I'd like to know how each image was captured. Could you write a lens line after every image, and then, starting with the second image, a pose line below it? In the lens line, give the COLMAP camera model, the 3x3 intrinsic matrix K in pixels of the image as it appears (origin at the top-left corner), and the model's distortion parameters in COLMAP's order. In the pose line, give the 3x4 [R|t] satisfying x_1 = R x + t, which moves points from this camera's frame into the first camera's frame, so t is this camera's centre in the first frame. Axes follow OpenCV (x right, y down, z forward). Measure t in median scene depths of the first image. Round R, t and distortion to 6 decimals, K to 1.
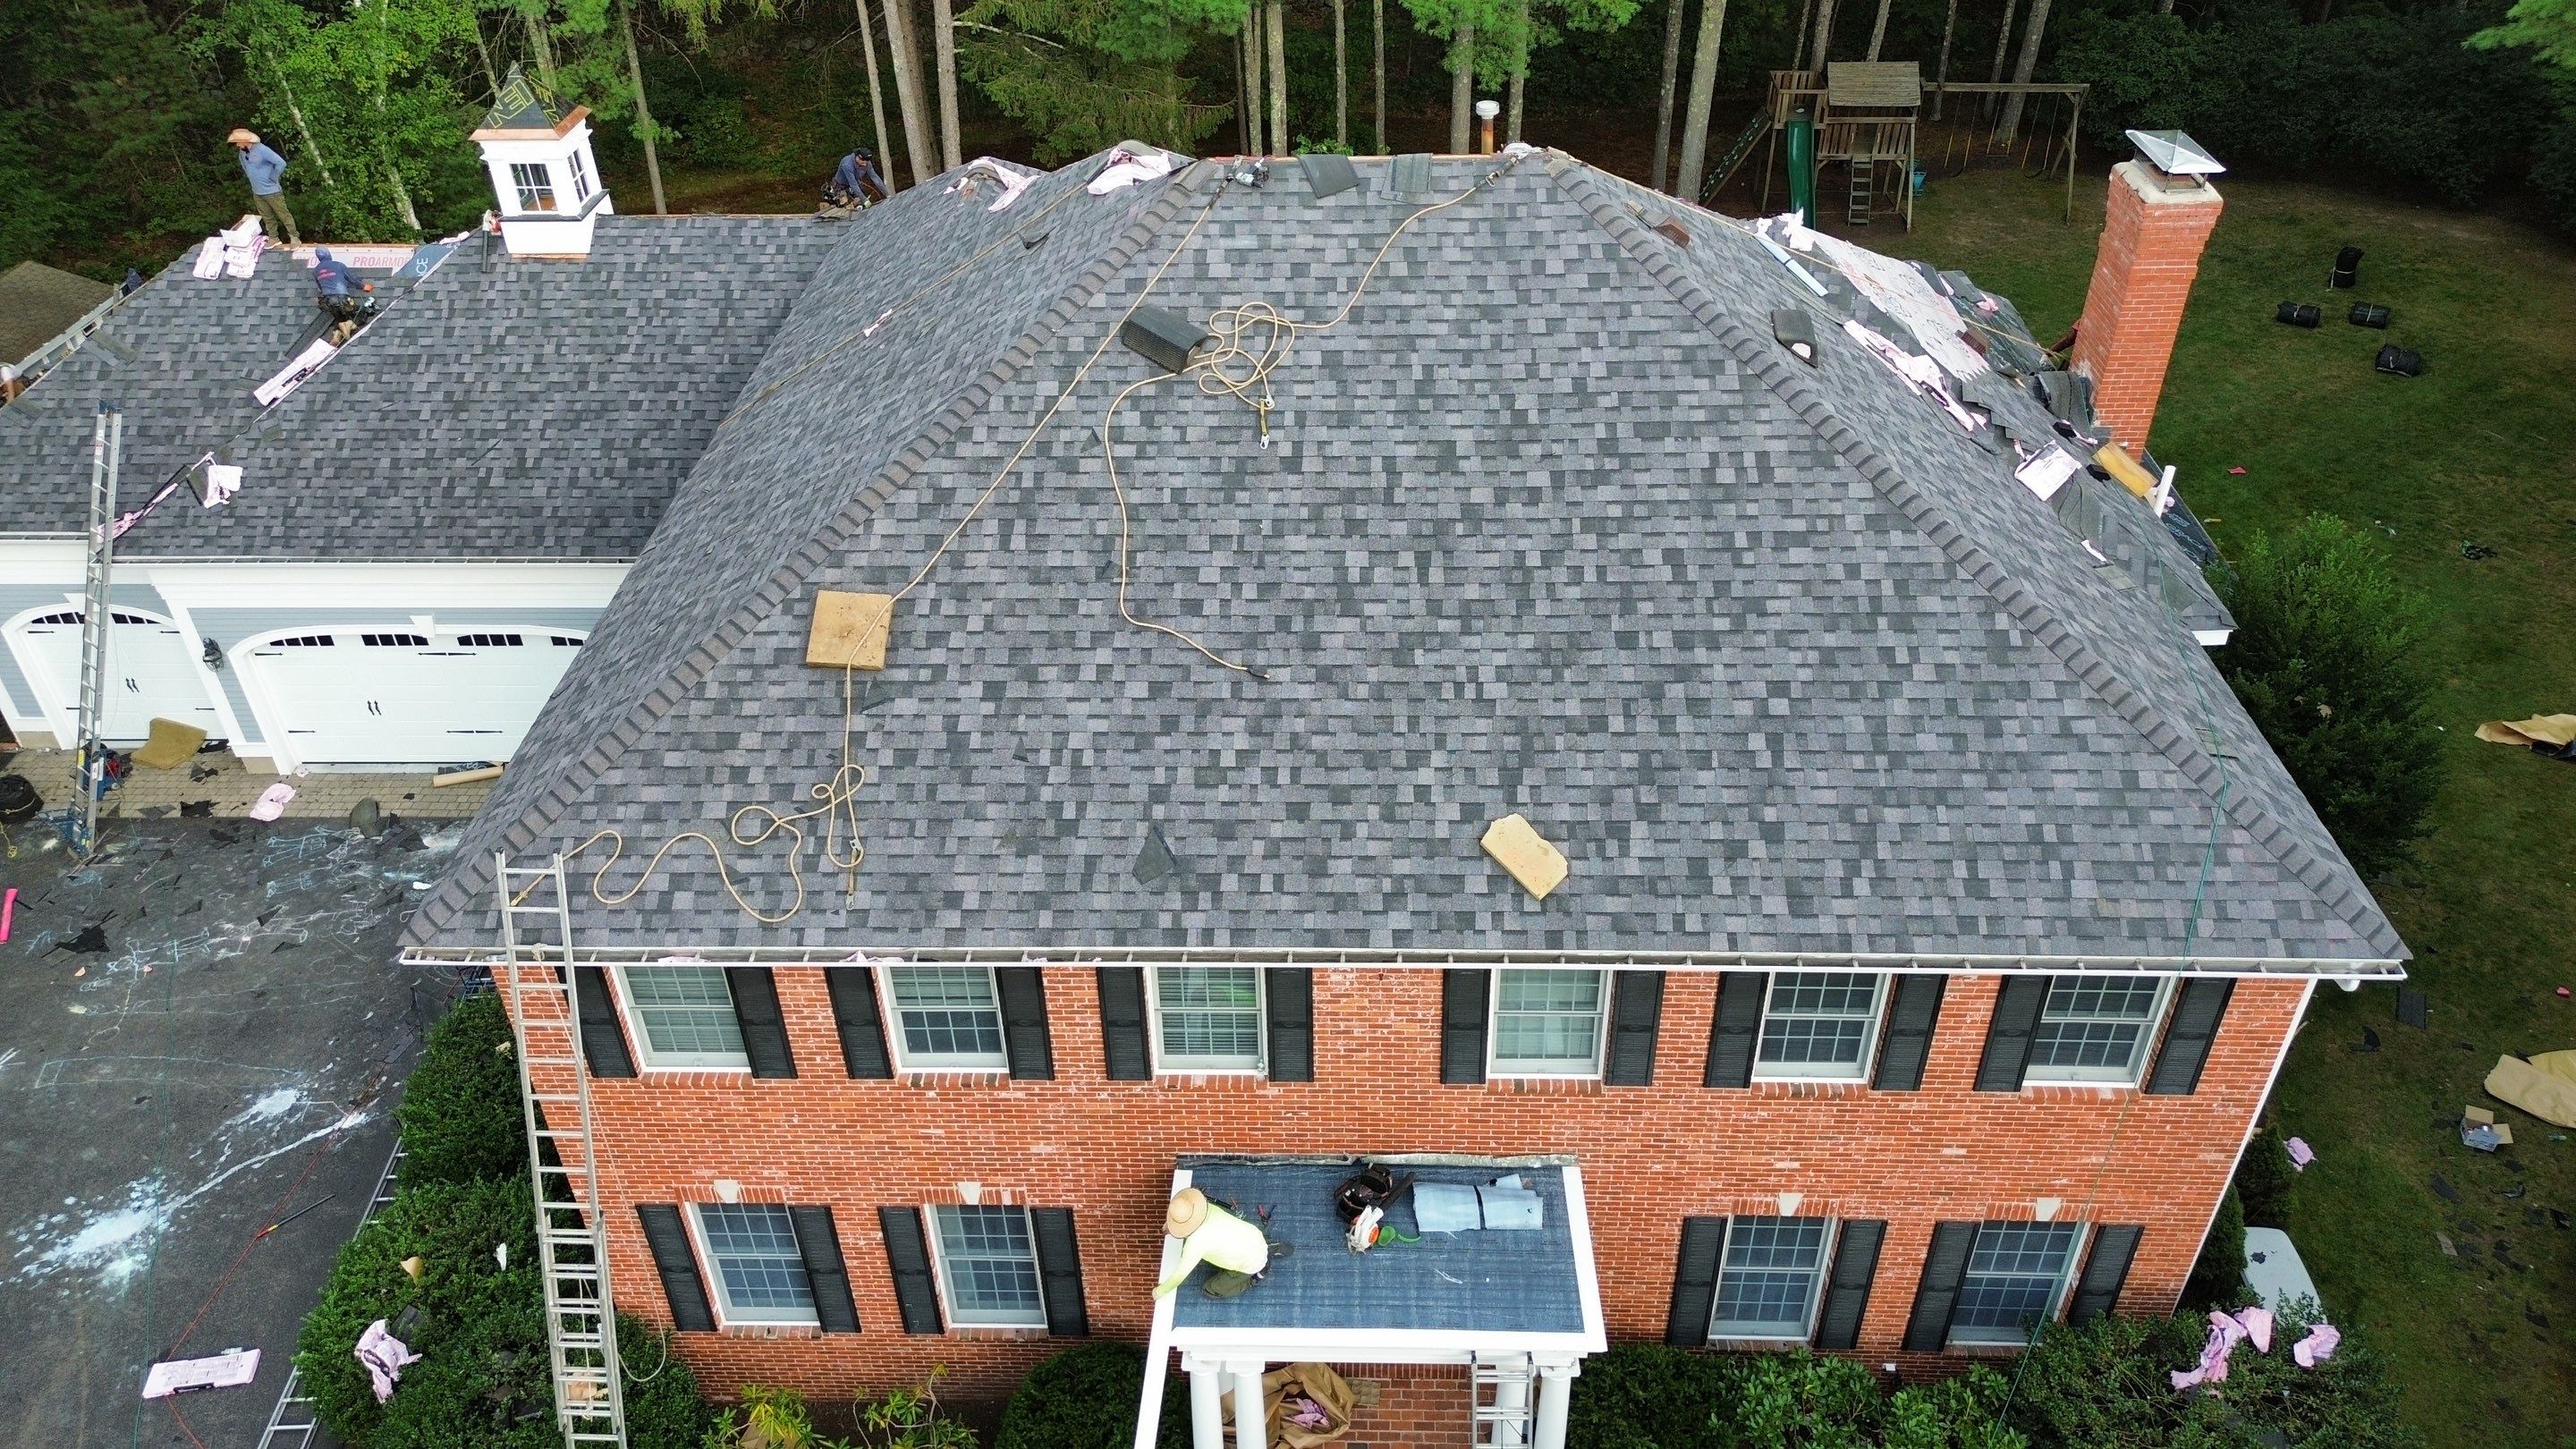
lens RADIAL K [[1827.0, 0, 1274.6], [0, 1827.0, 716.5], [0, 0, 1]] dist [0.079912, -0.084645]
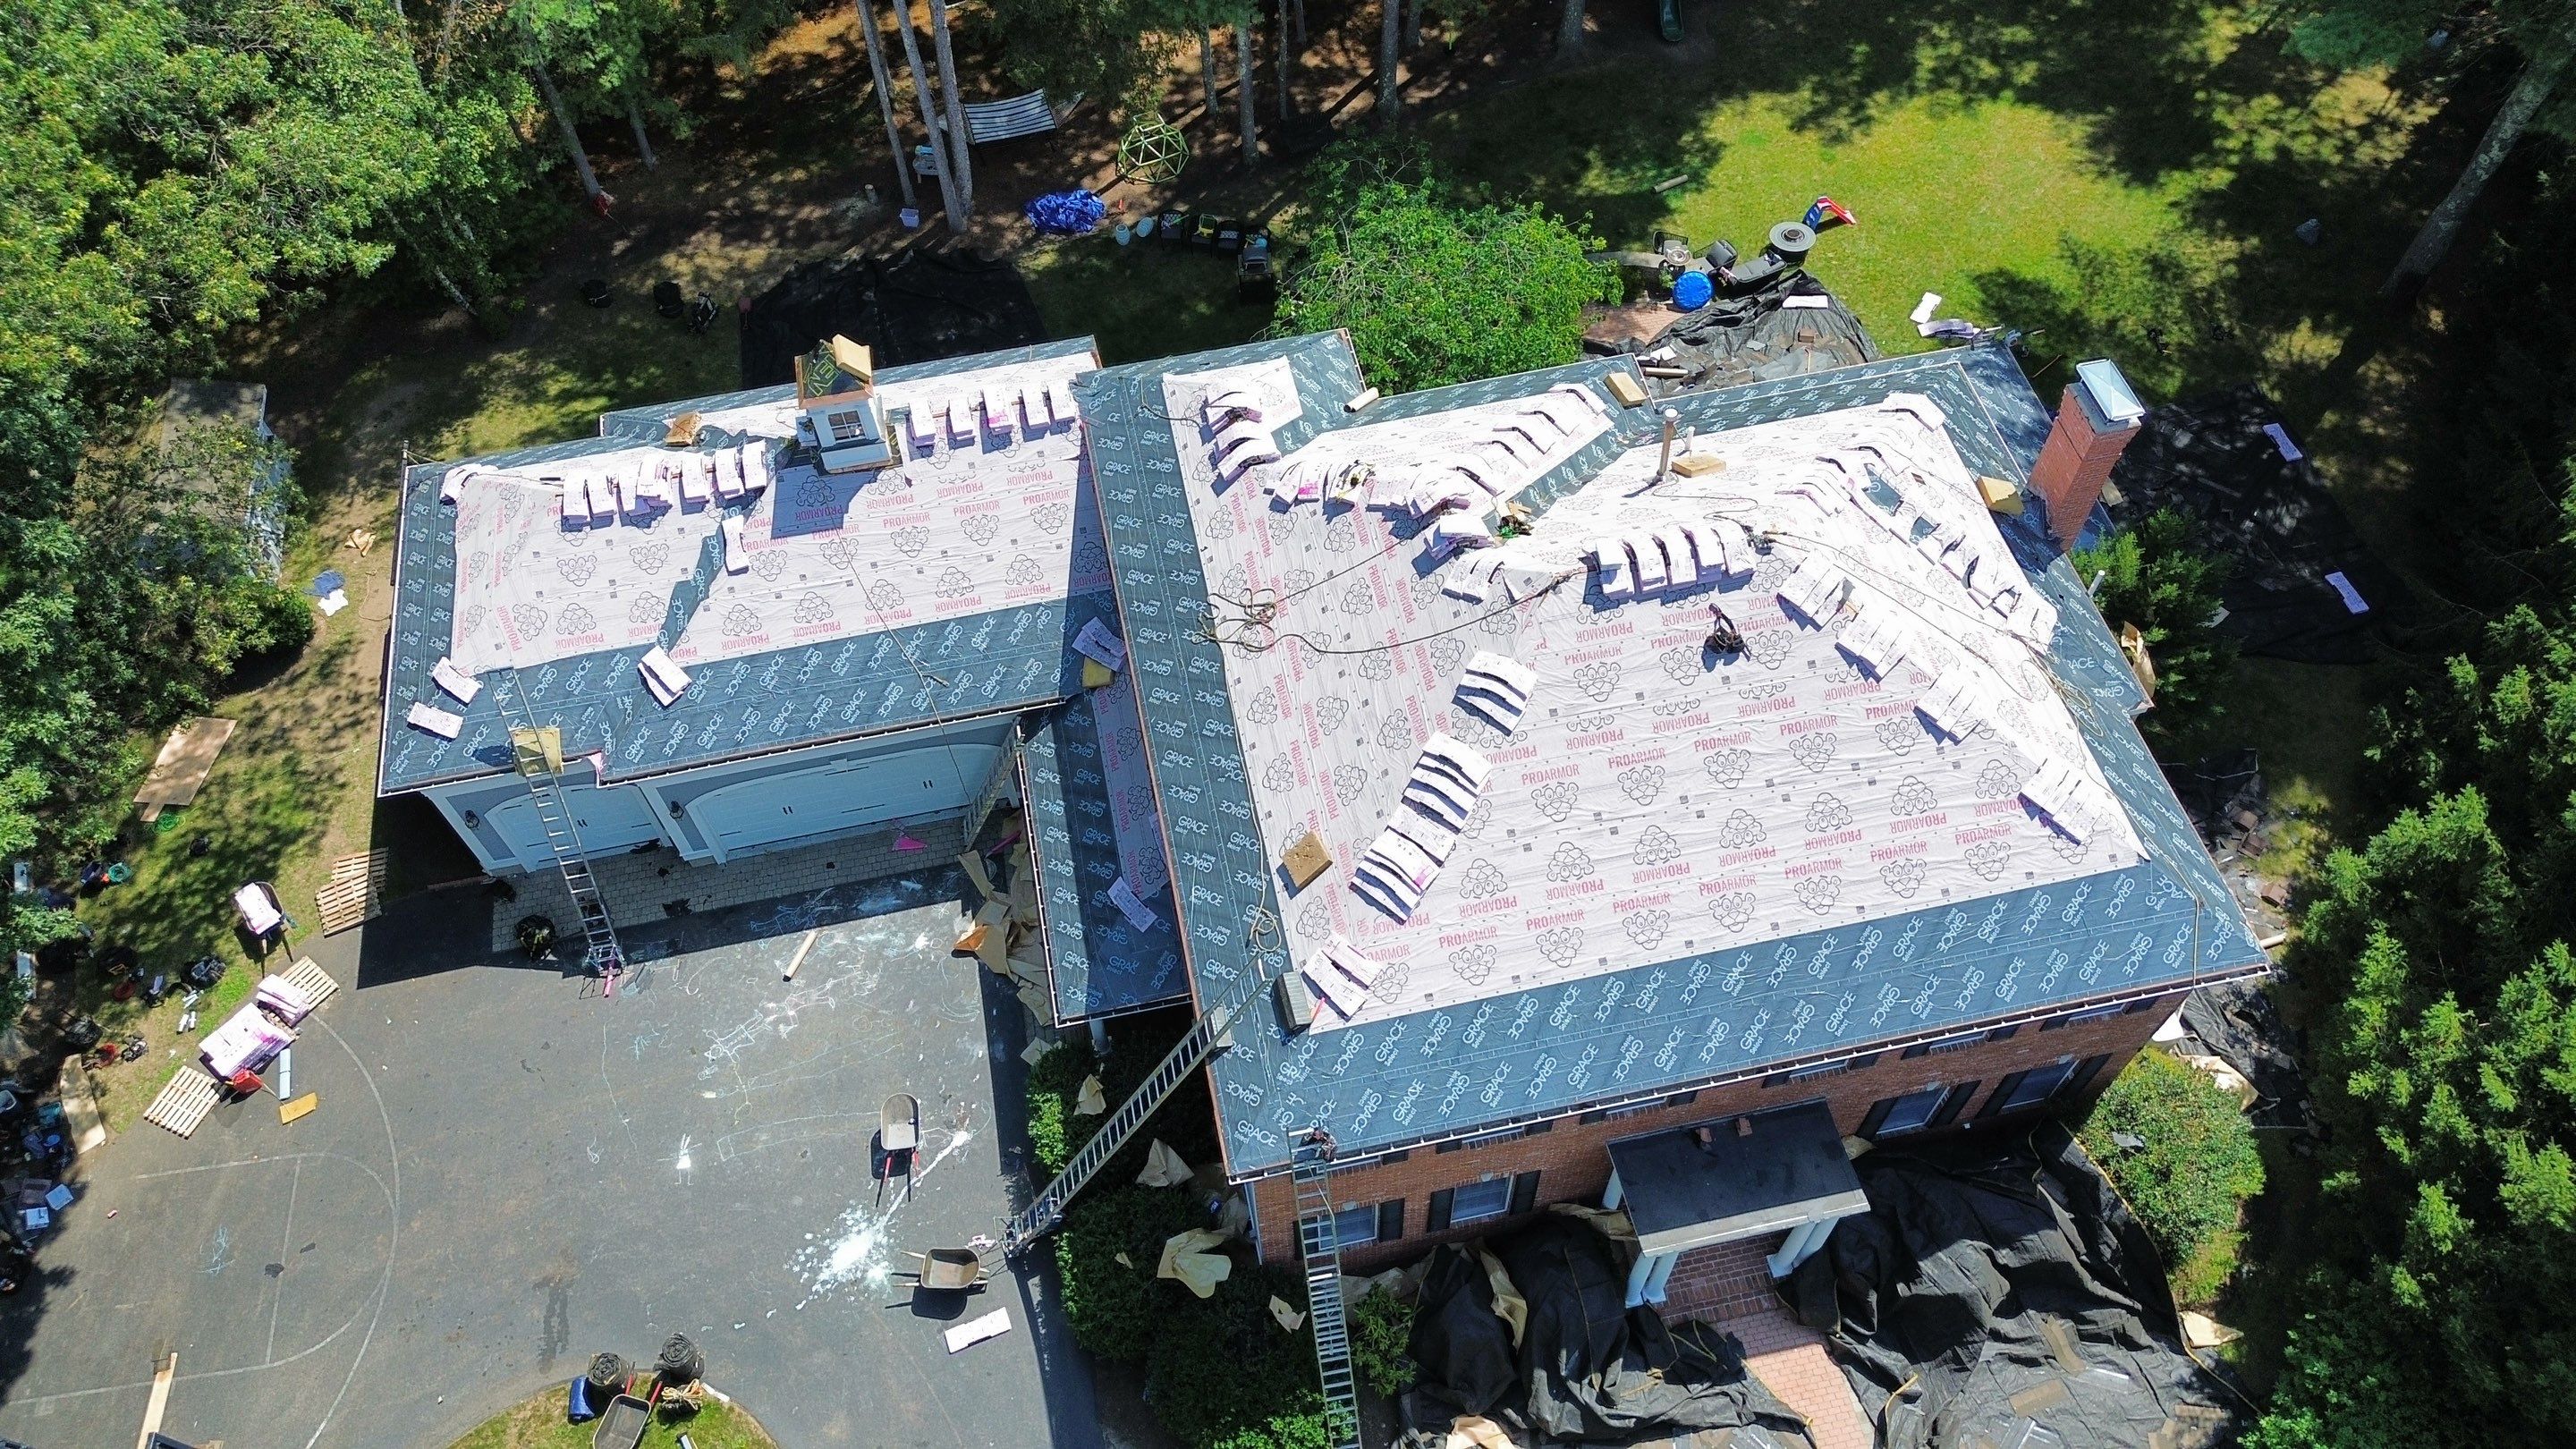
lens RADIAL K [[1827.0, 0, 1271.3], [0, 1827.0, 725.9], [0, 0, 1]] dist [0.079912, -0.084645]
pose [[0.972178, -0.199020, 0.123533, -0.492794], [0.144340, 0.924333, 0.353234, -0.780495], [-0.184487, -0.325575, 0.927343, -0.432162]]
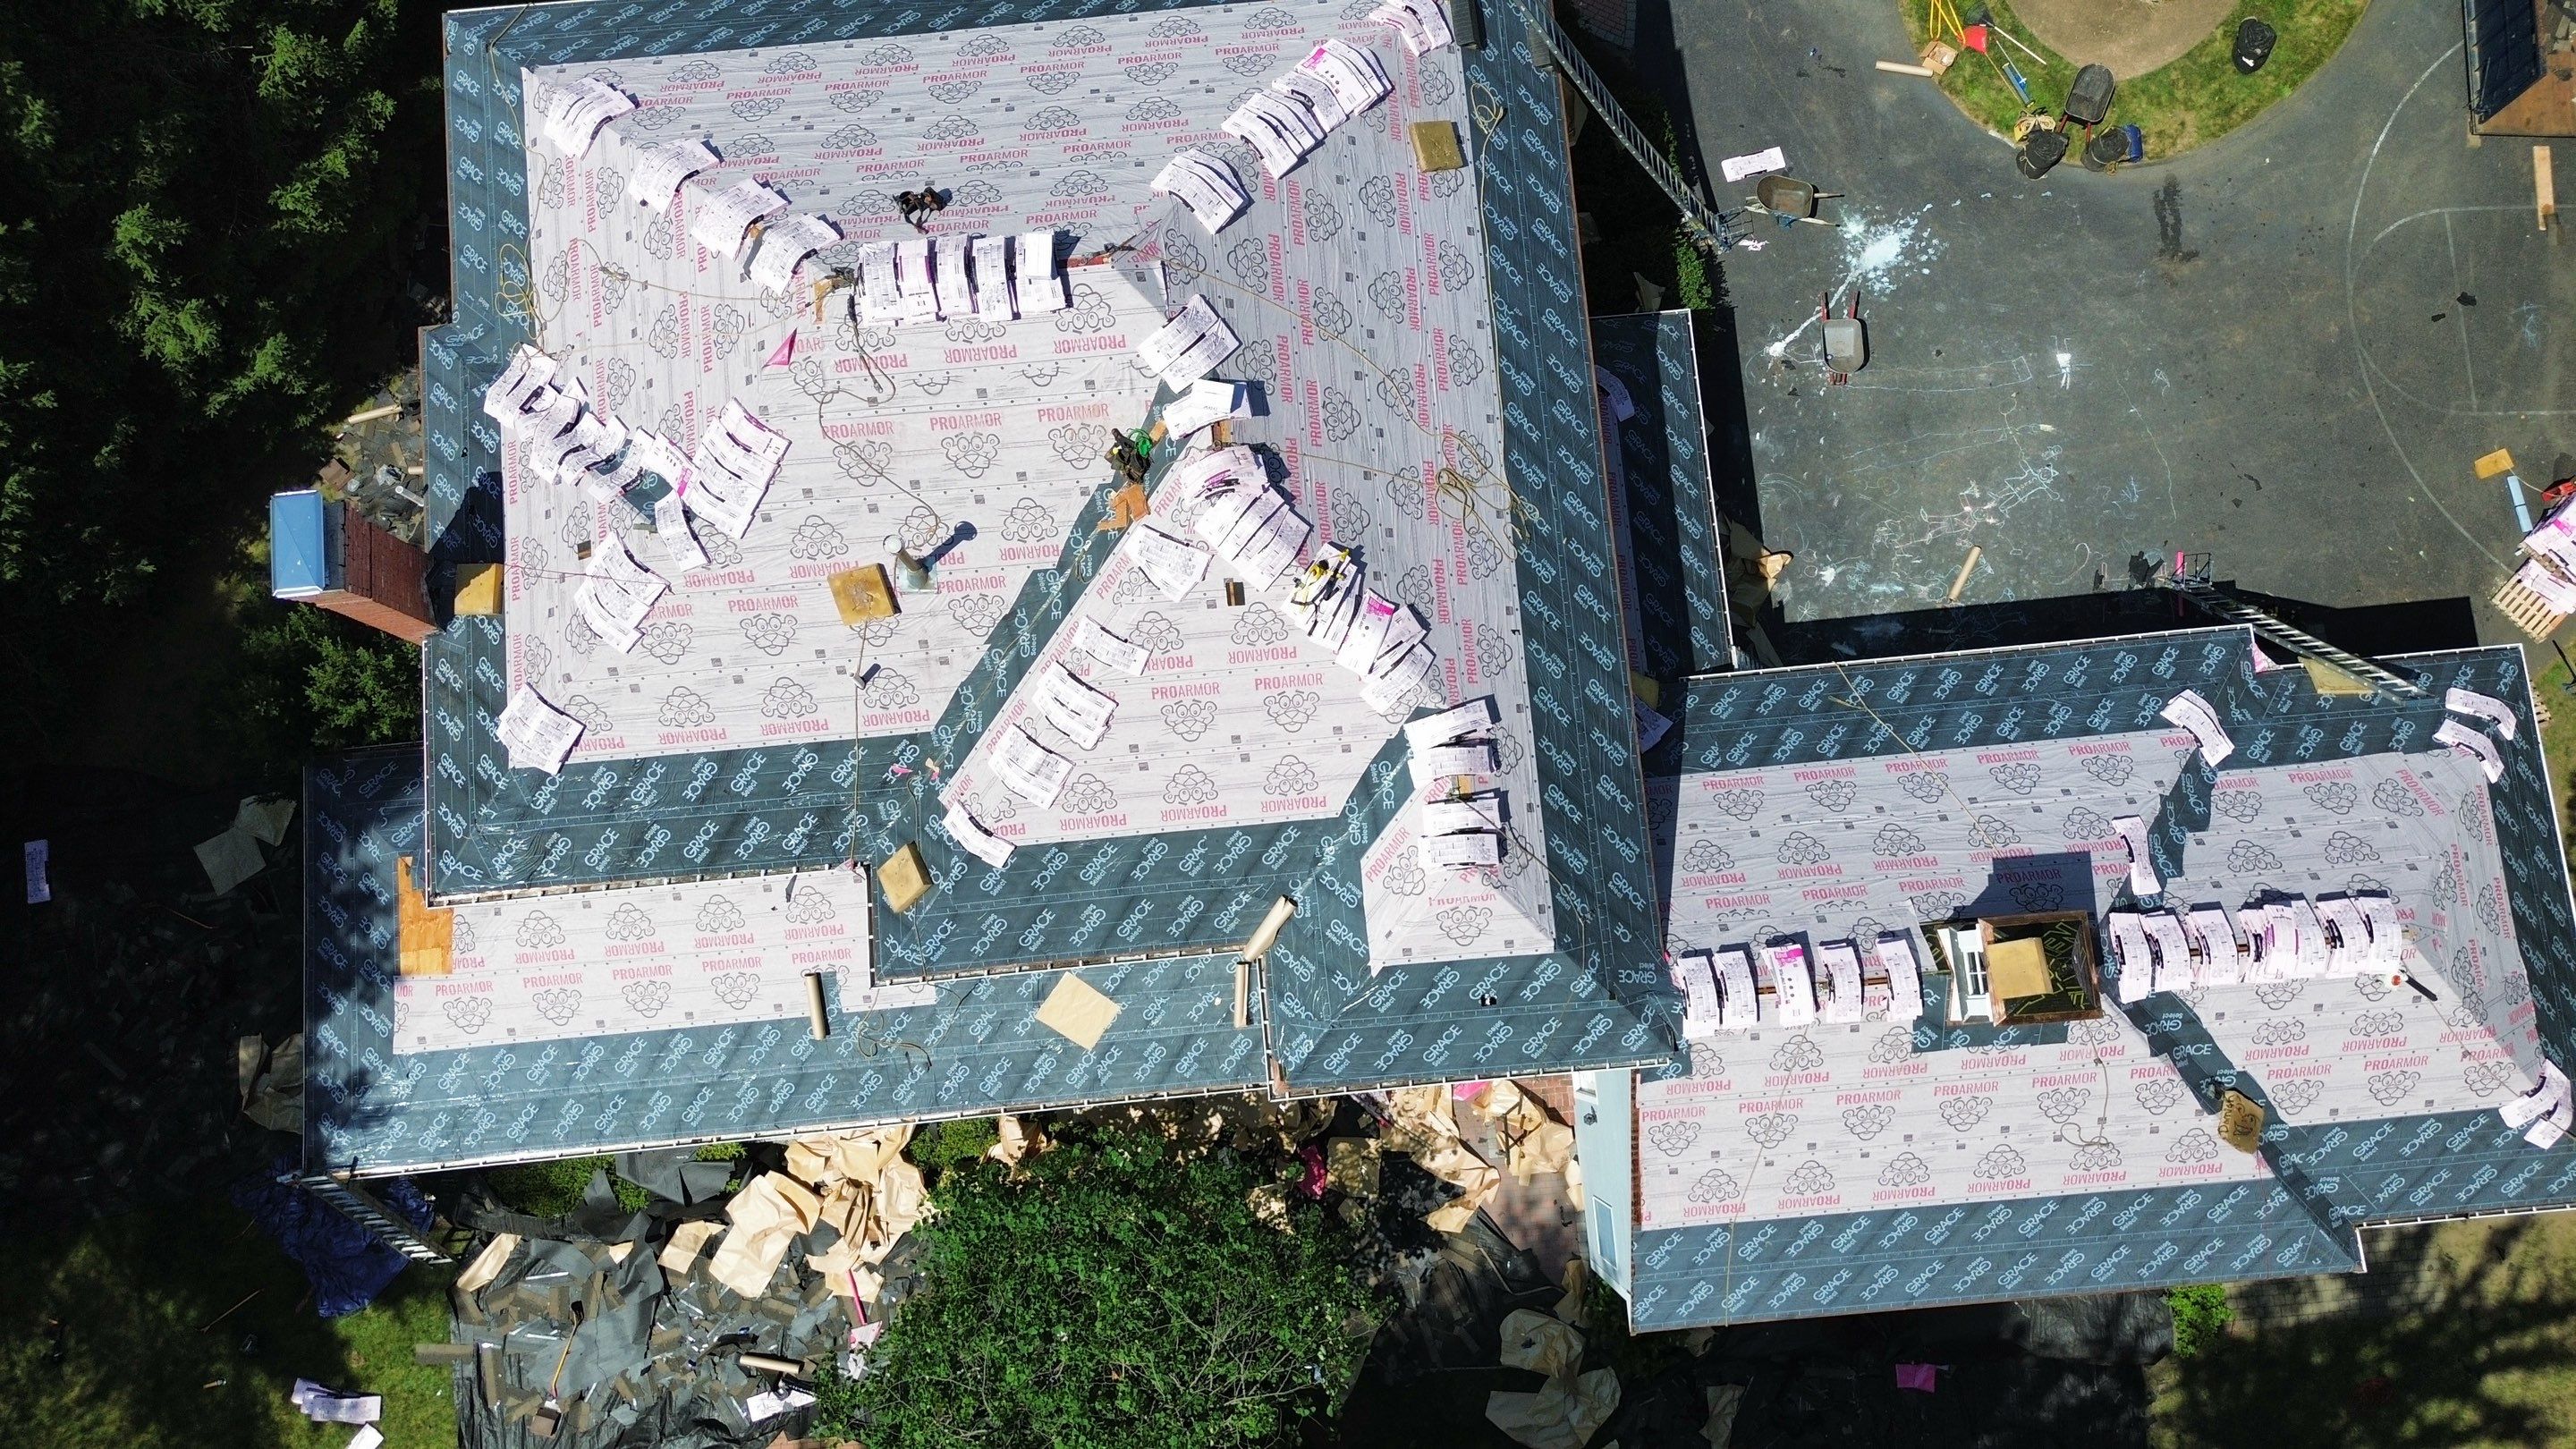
lens RADIAL K [[1827.0, 0, 1300.5], [0, 1827.0, 715.3], [0, 0, 1]] dist [0.079912, -0.084645]
pose [[-0.990907, 0.134160, 0.010206, -0.137656], [-0.051824, -0.450575, 0.891233, -1.577830], [0.124167, 0.882600, 0.453431, 0.736742]]
